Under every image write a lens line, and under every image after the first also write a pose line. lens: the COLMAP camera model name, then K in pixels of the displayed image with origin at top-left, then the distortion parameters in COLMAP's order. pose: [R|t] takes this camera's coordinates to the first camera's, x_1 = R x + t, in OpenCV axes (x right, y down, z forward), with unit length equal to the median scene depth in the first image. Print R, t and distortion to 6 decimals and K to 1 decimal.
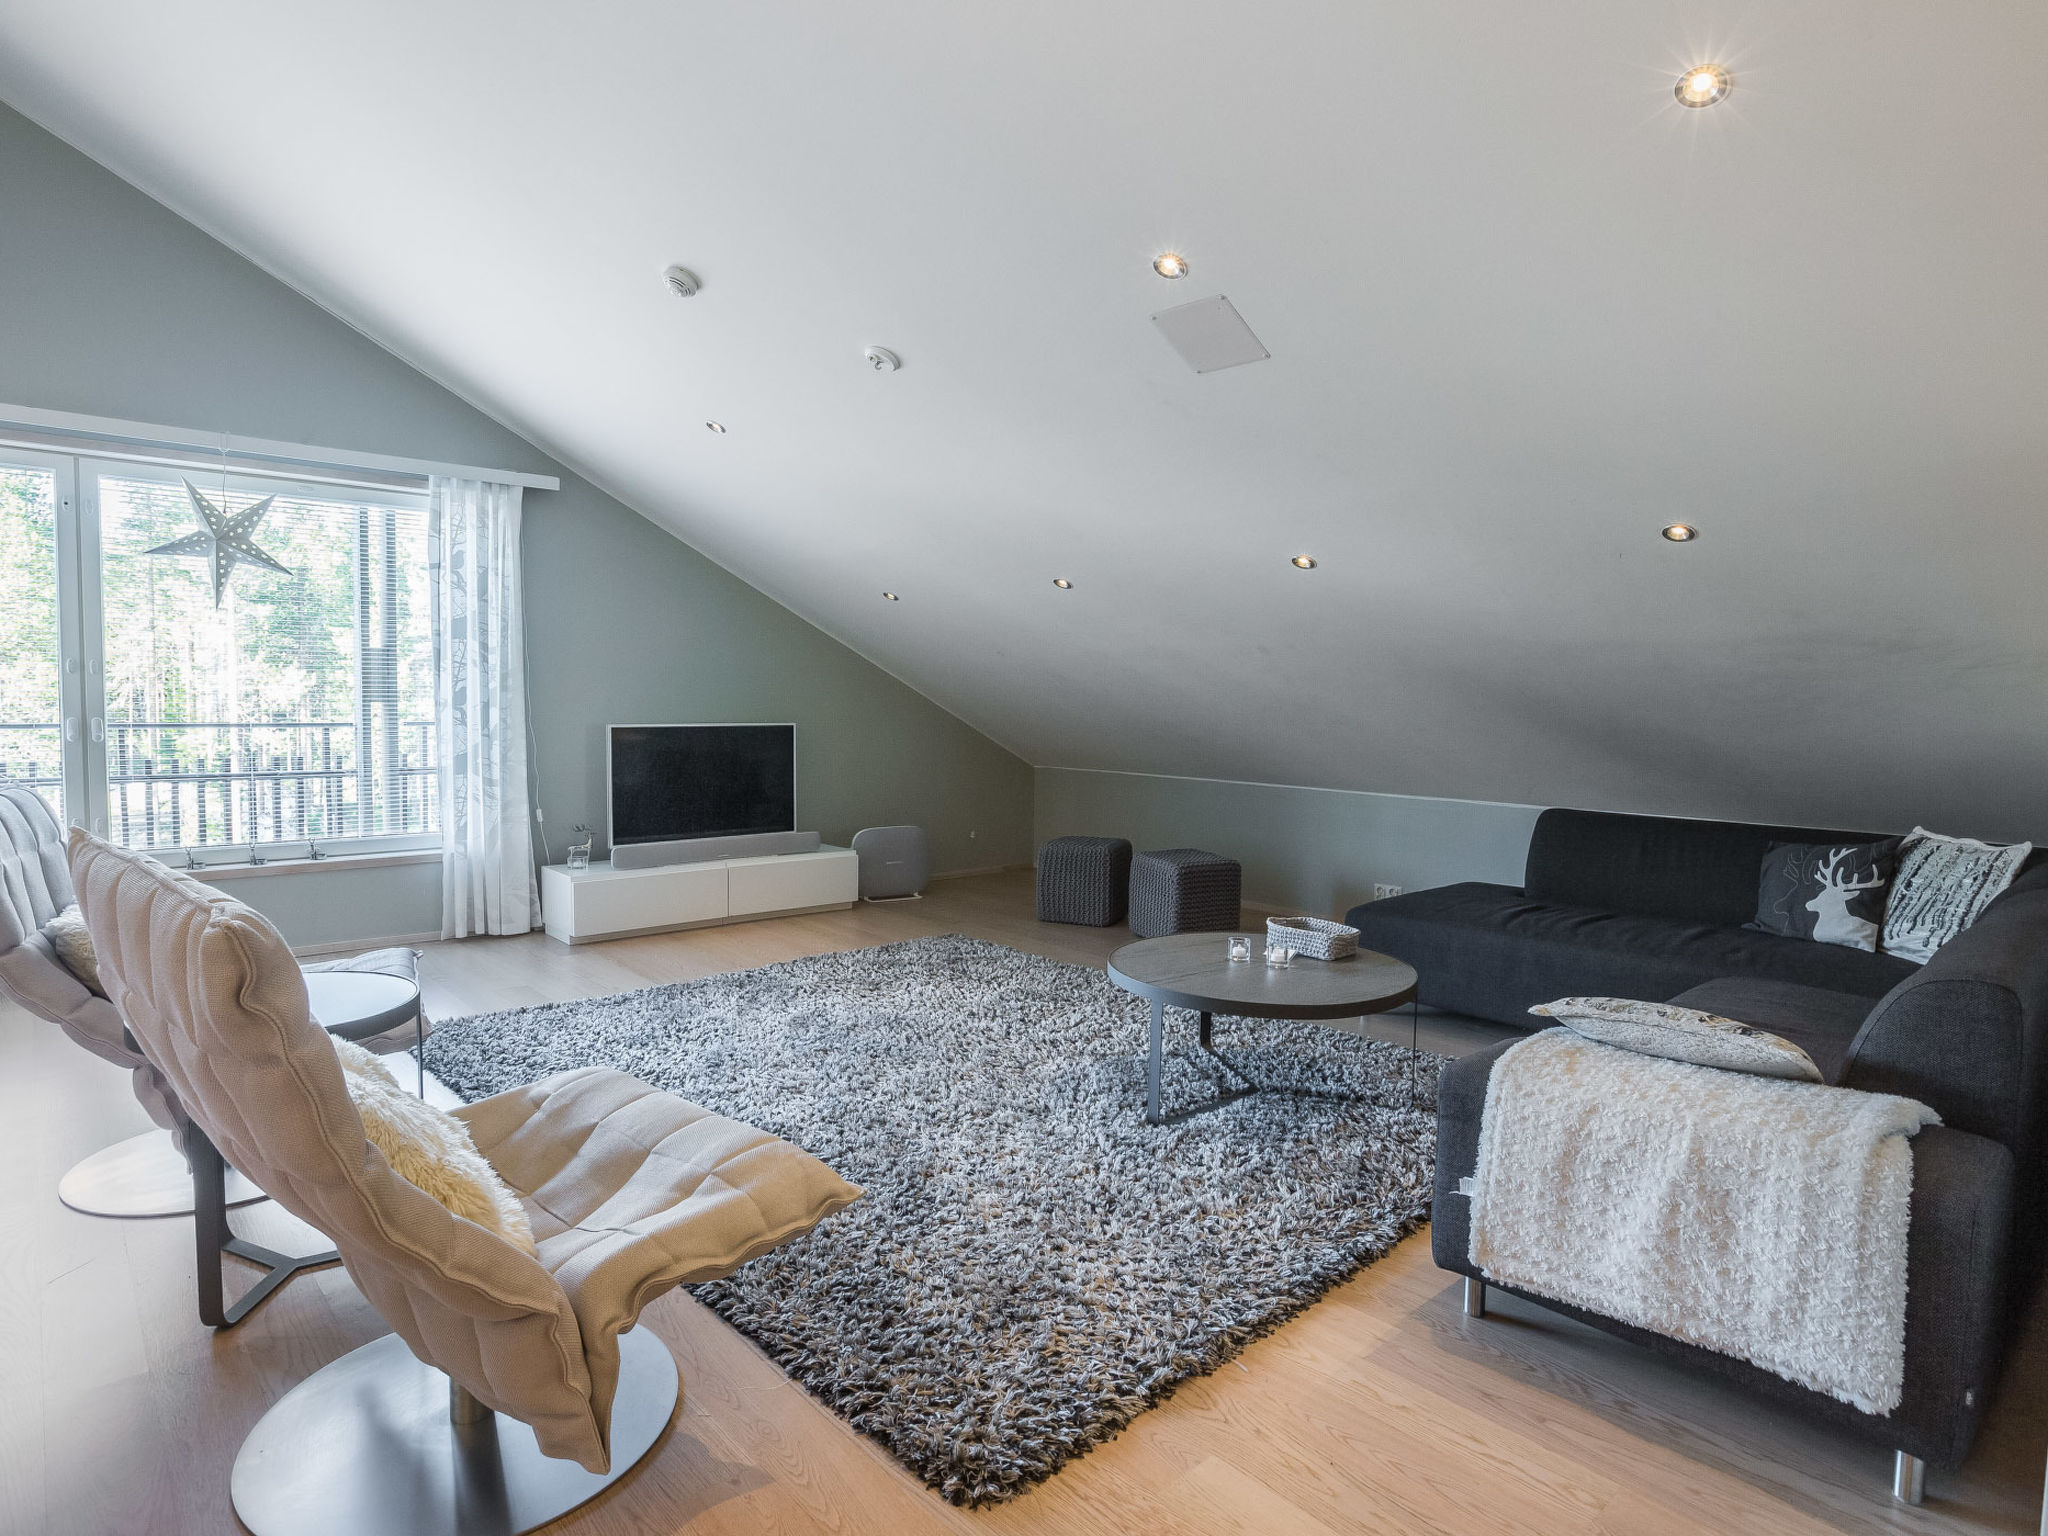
lens RADIAL K [[1135.5, 0, 1023.3], [0, 1135.5, 768.5], [0, 0, 1]] dist [0.001556, 0.000611]
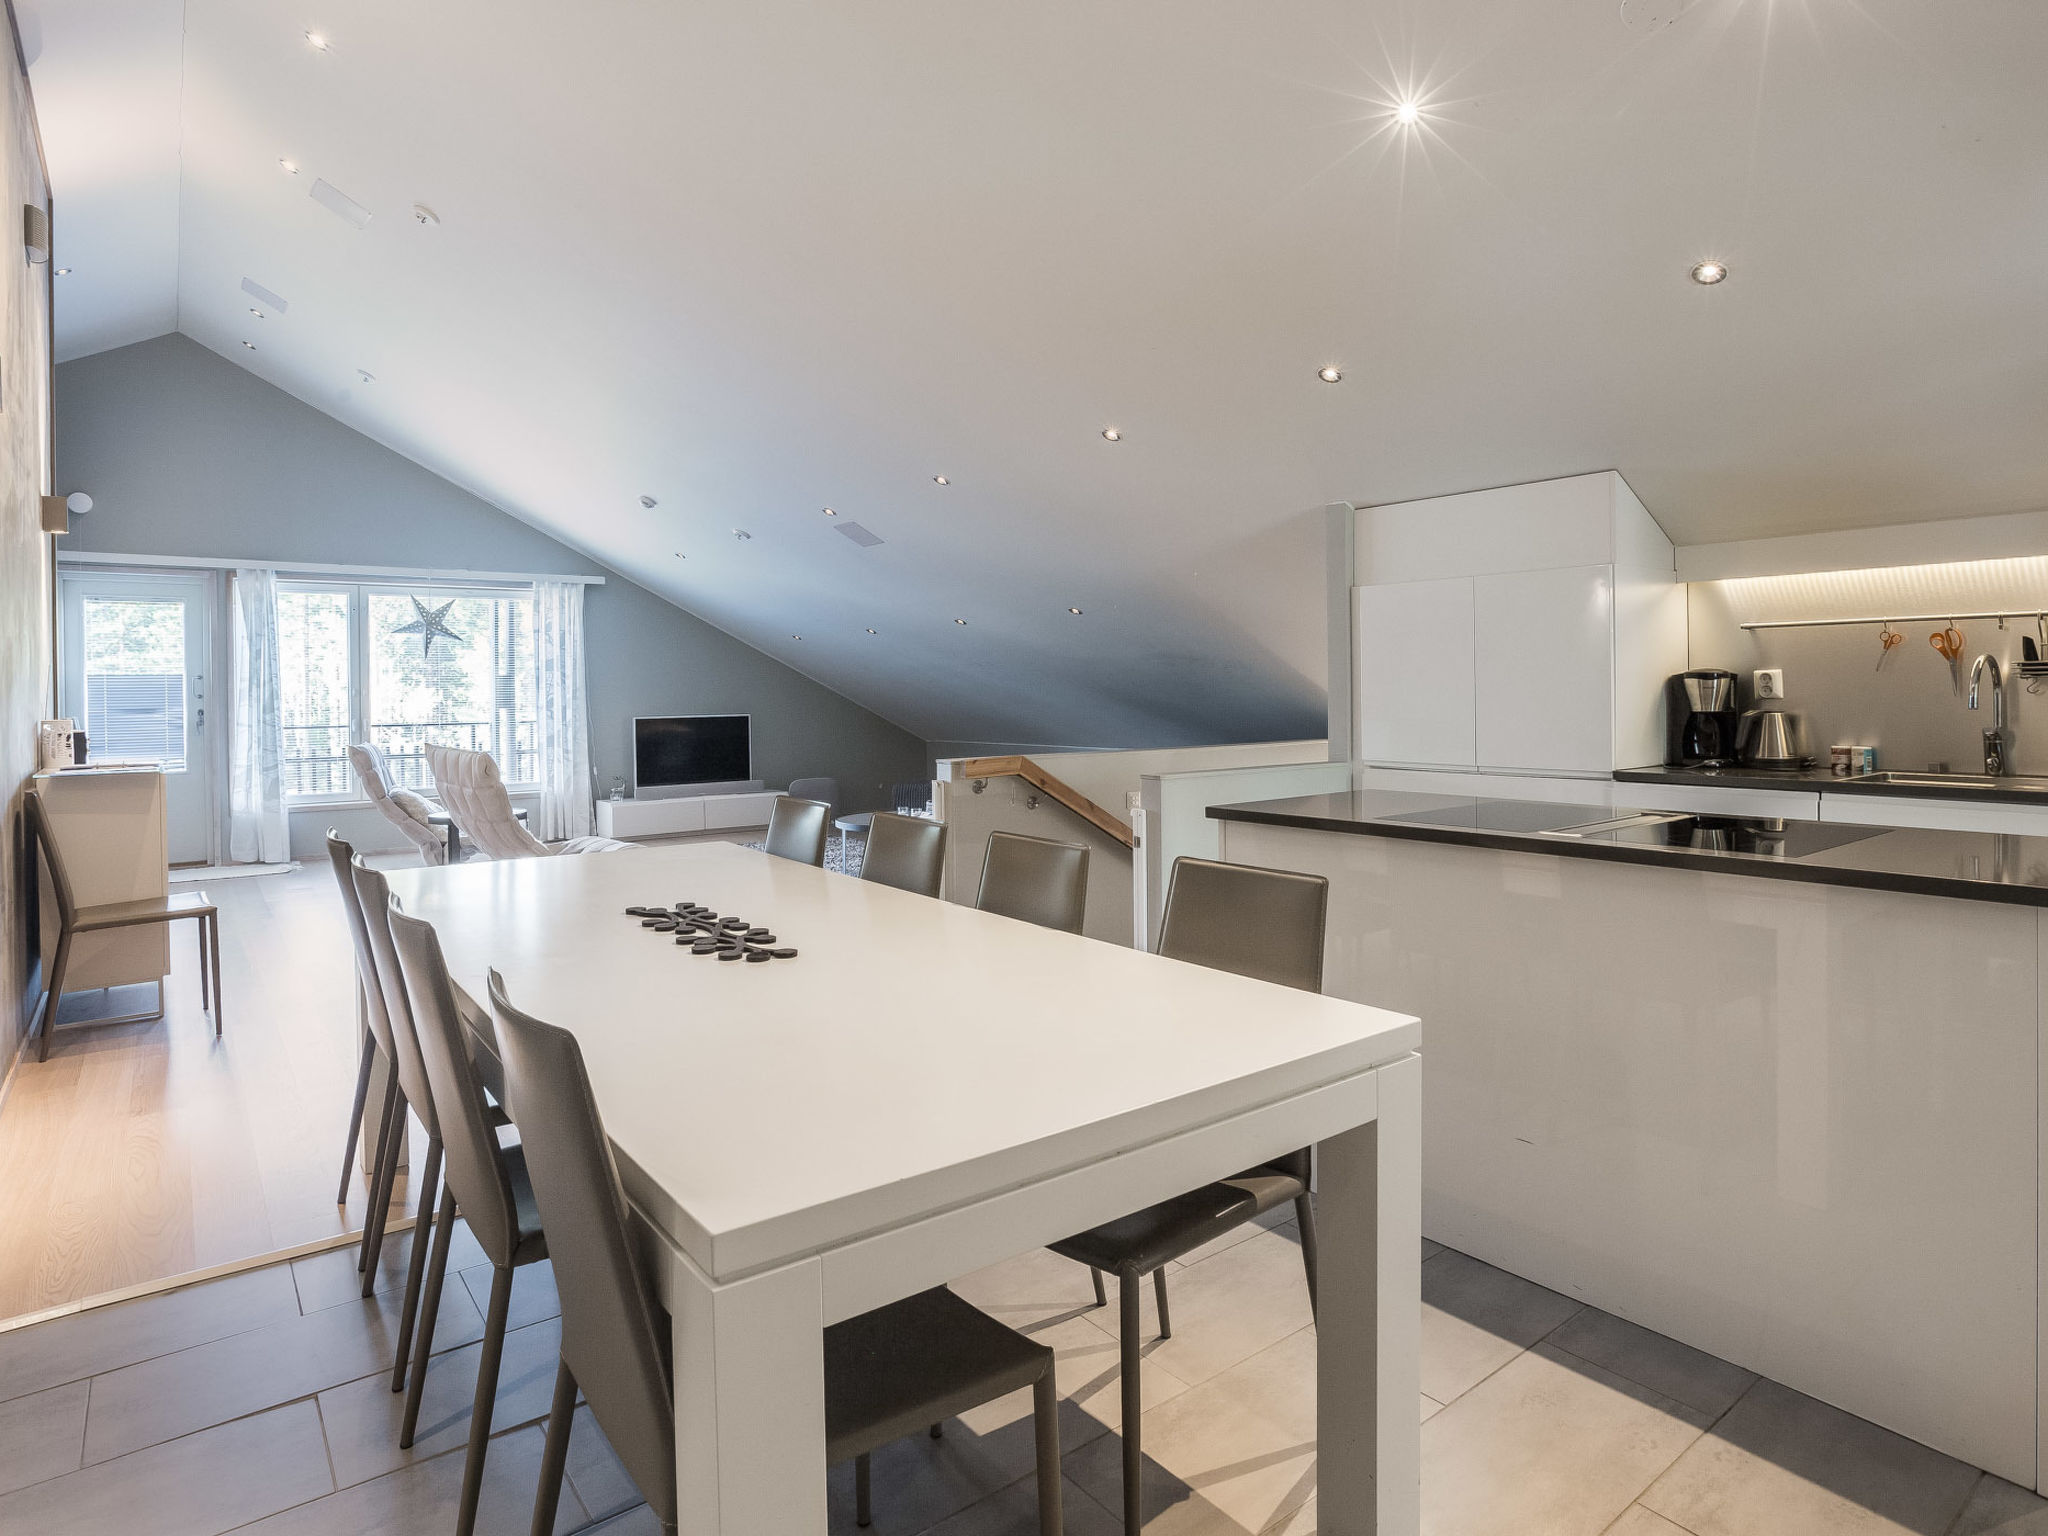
lens RADIAL K [[1135.5, 0, 1018.0], [0, 1135.5, 700.0], [0, 0, 1]] dist [0.001556, 0.000611]
pose [[0.996190, -0.029287, -0.082146, 0.371933], [0.024505, 0.997979, -0.058625, 0.052742], [0.083697, 0.056389, 0.994895, -0.692568]]
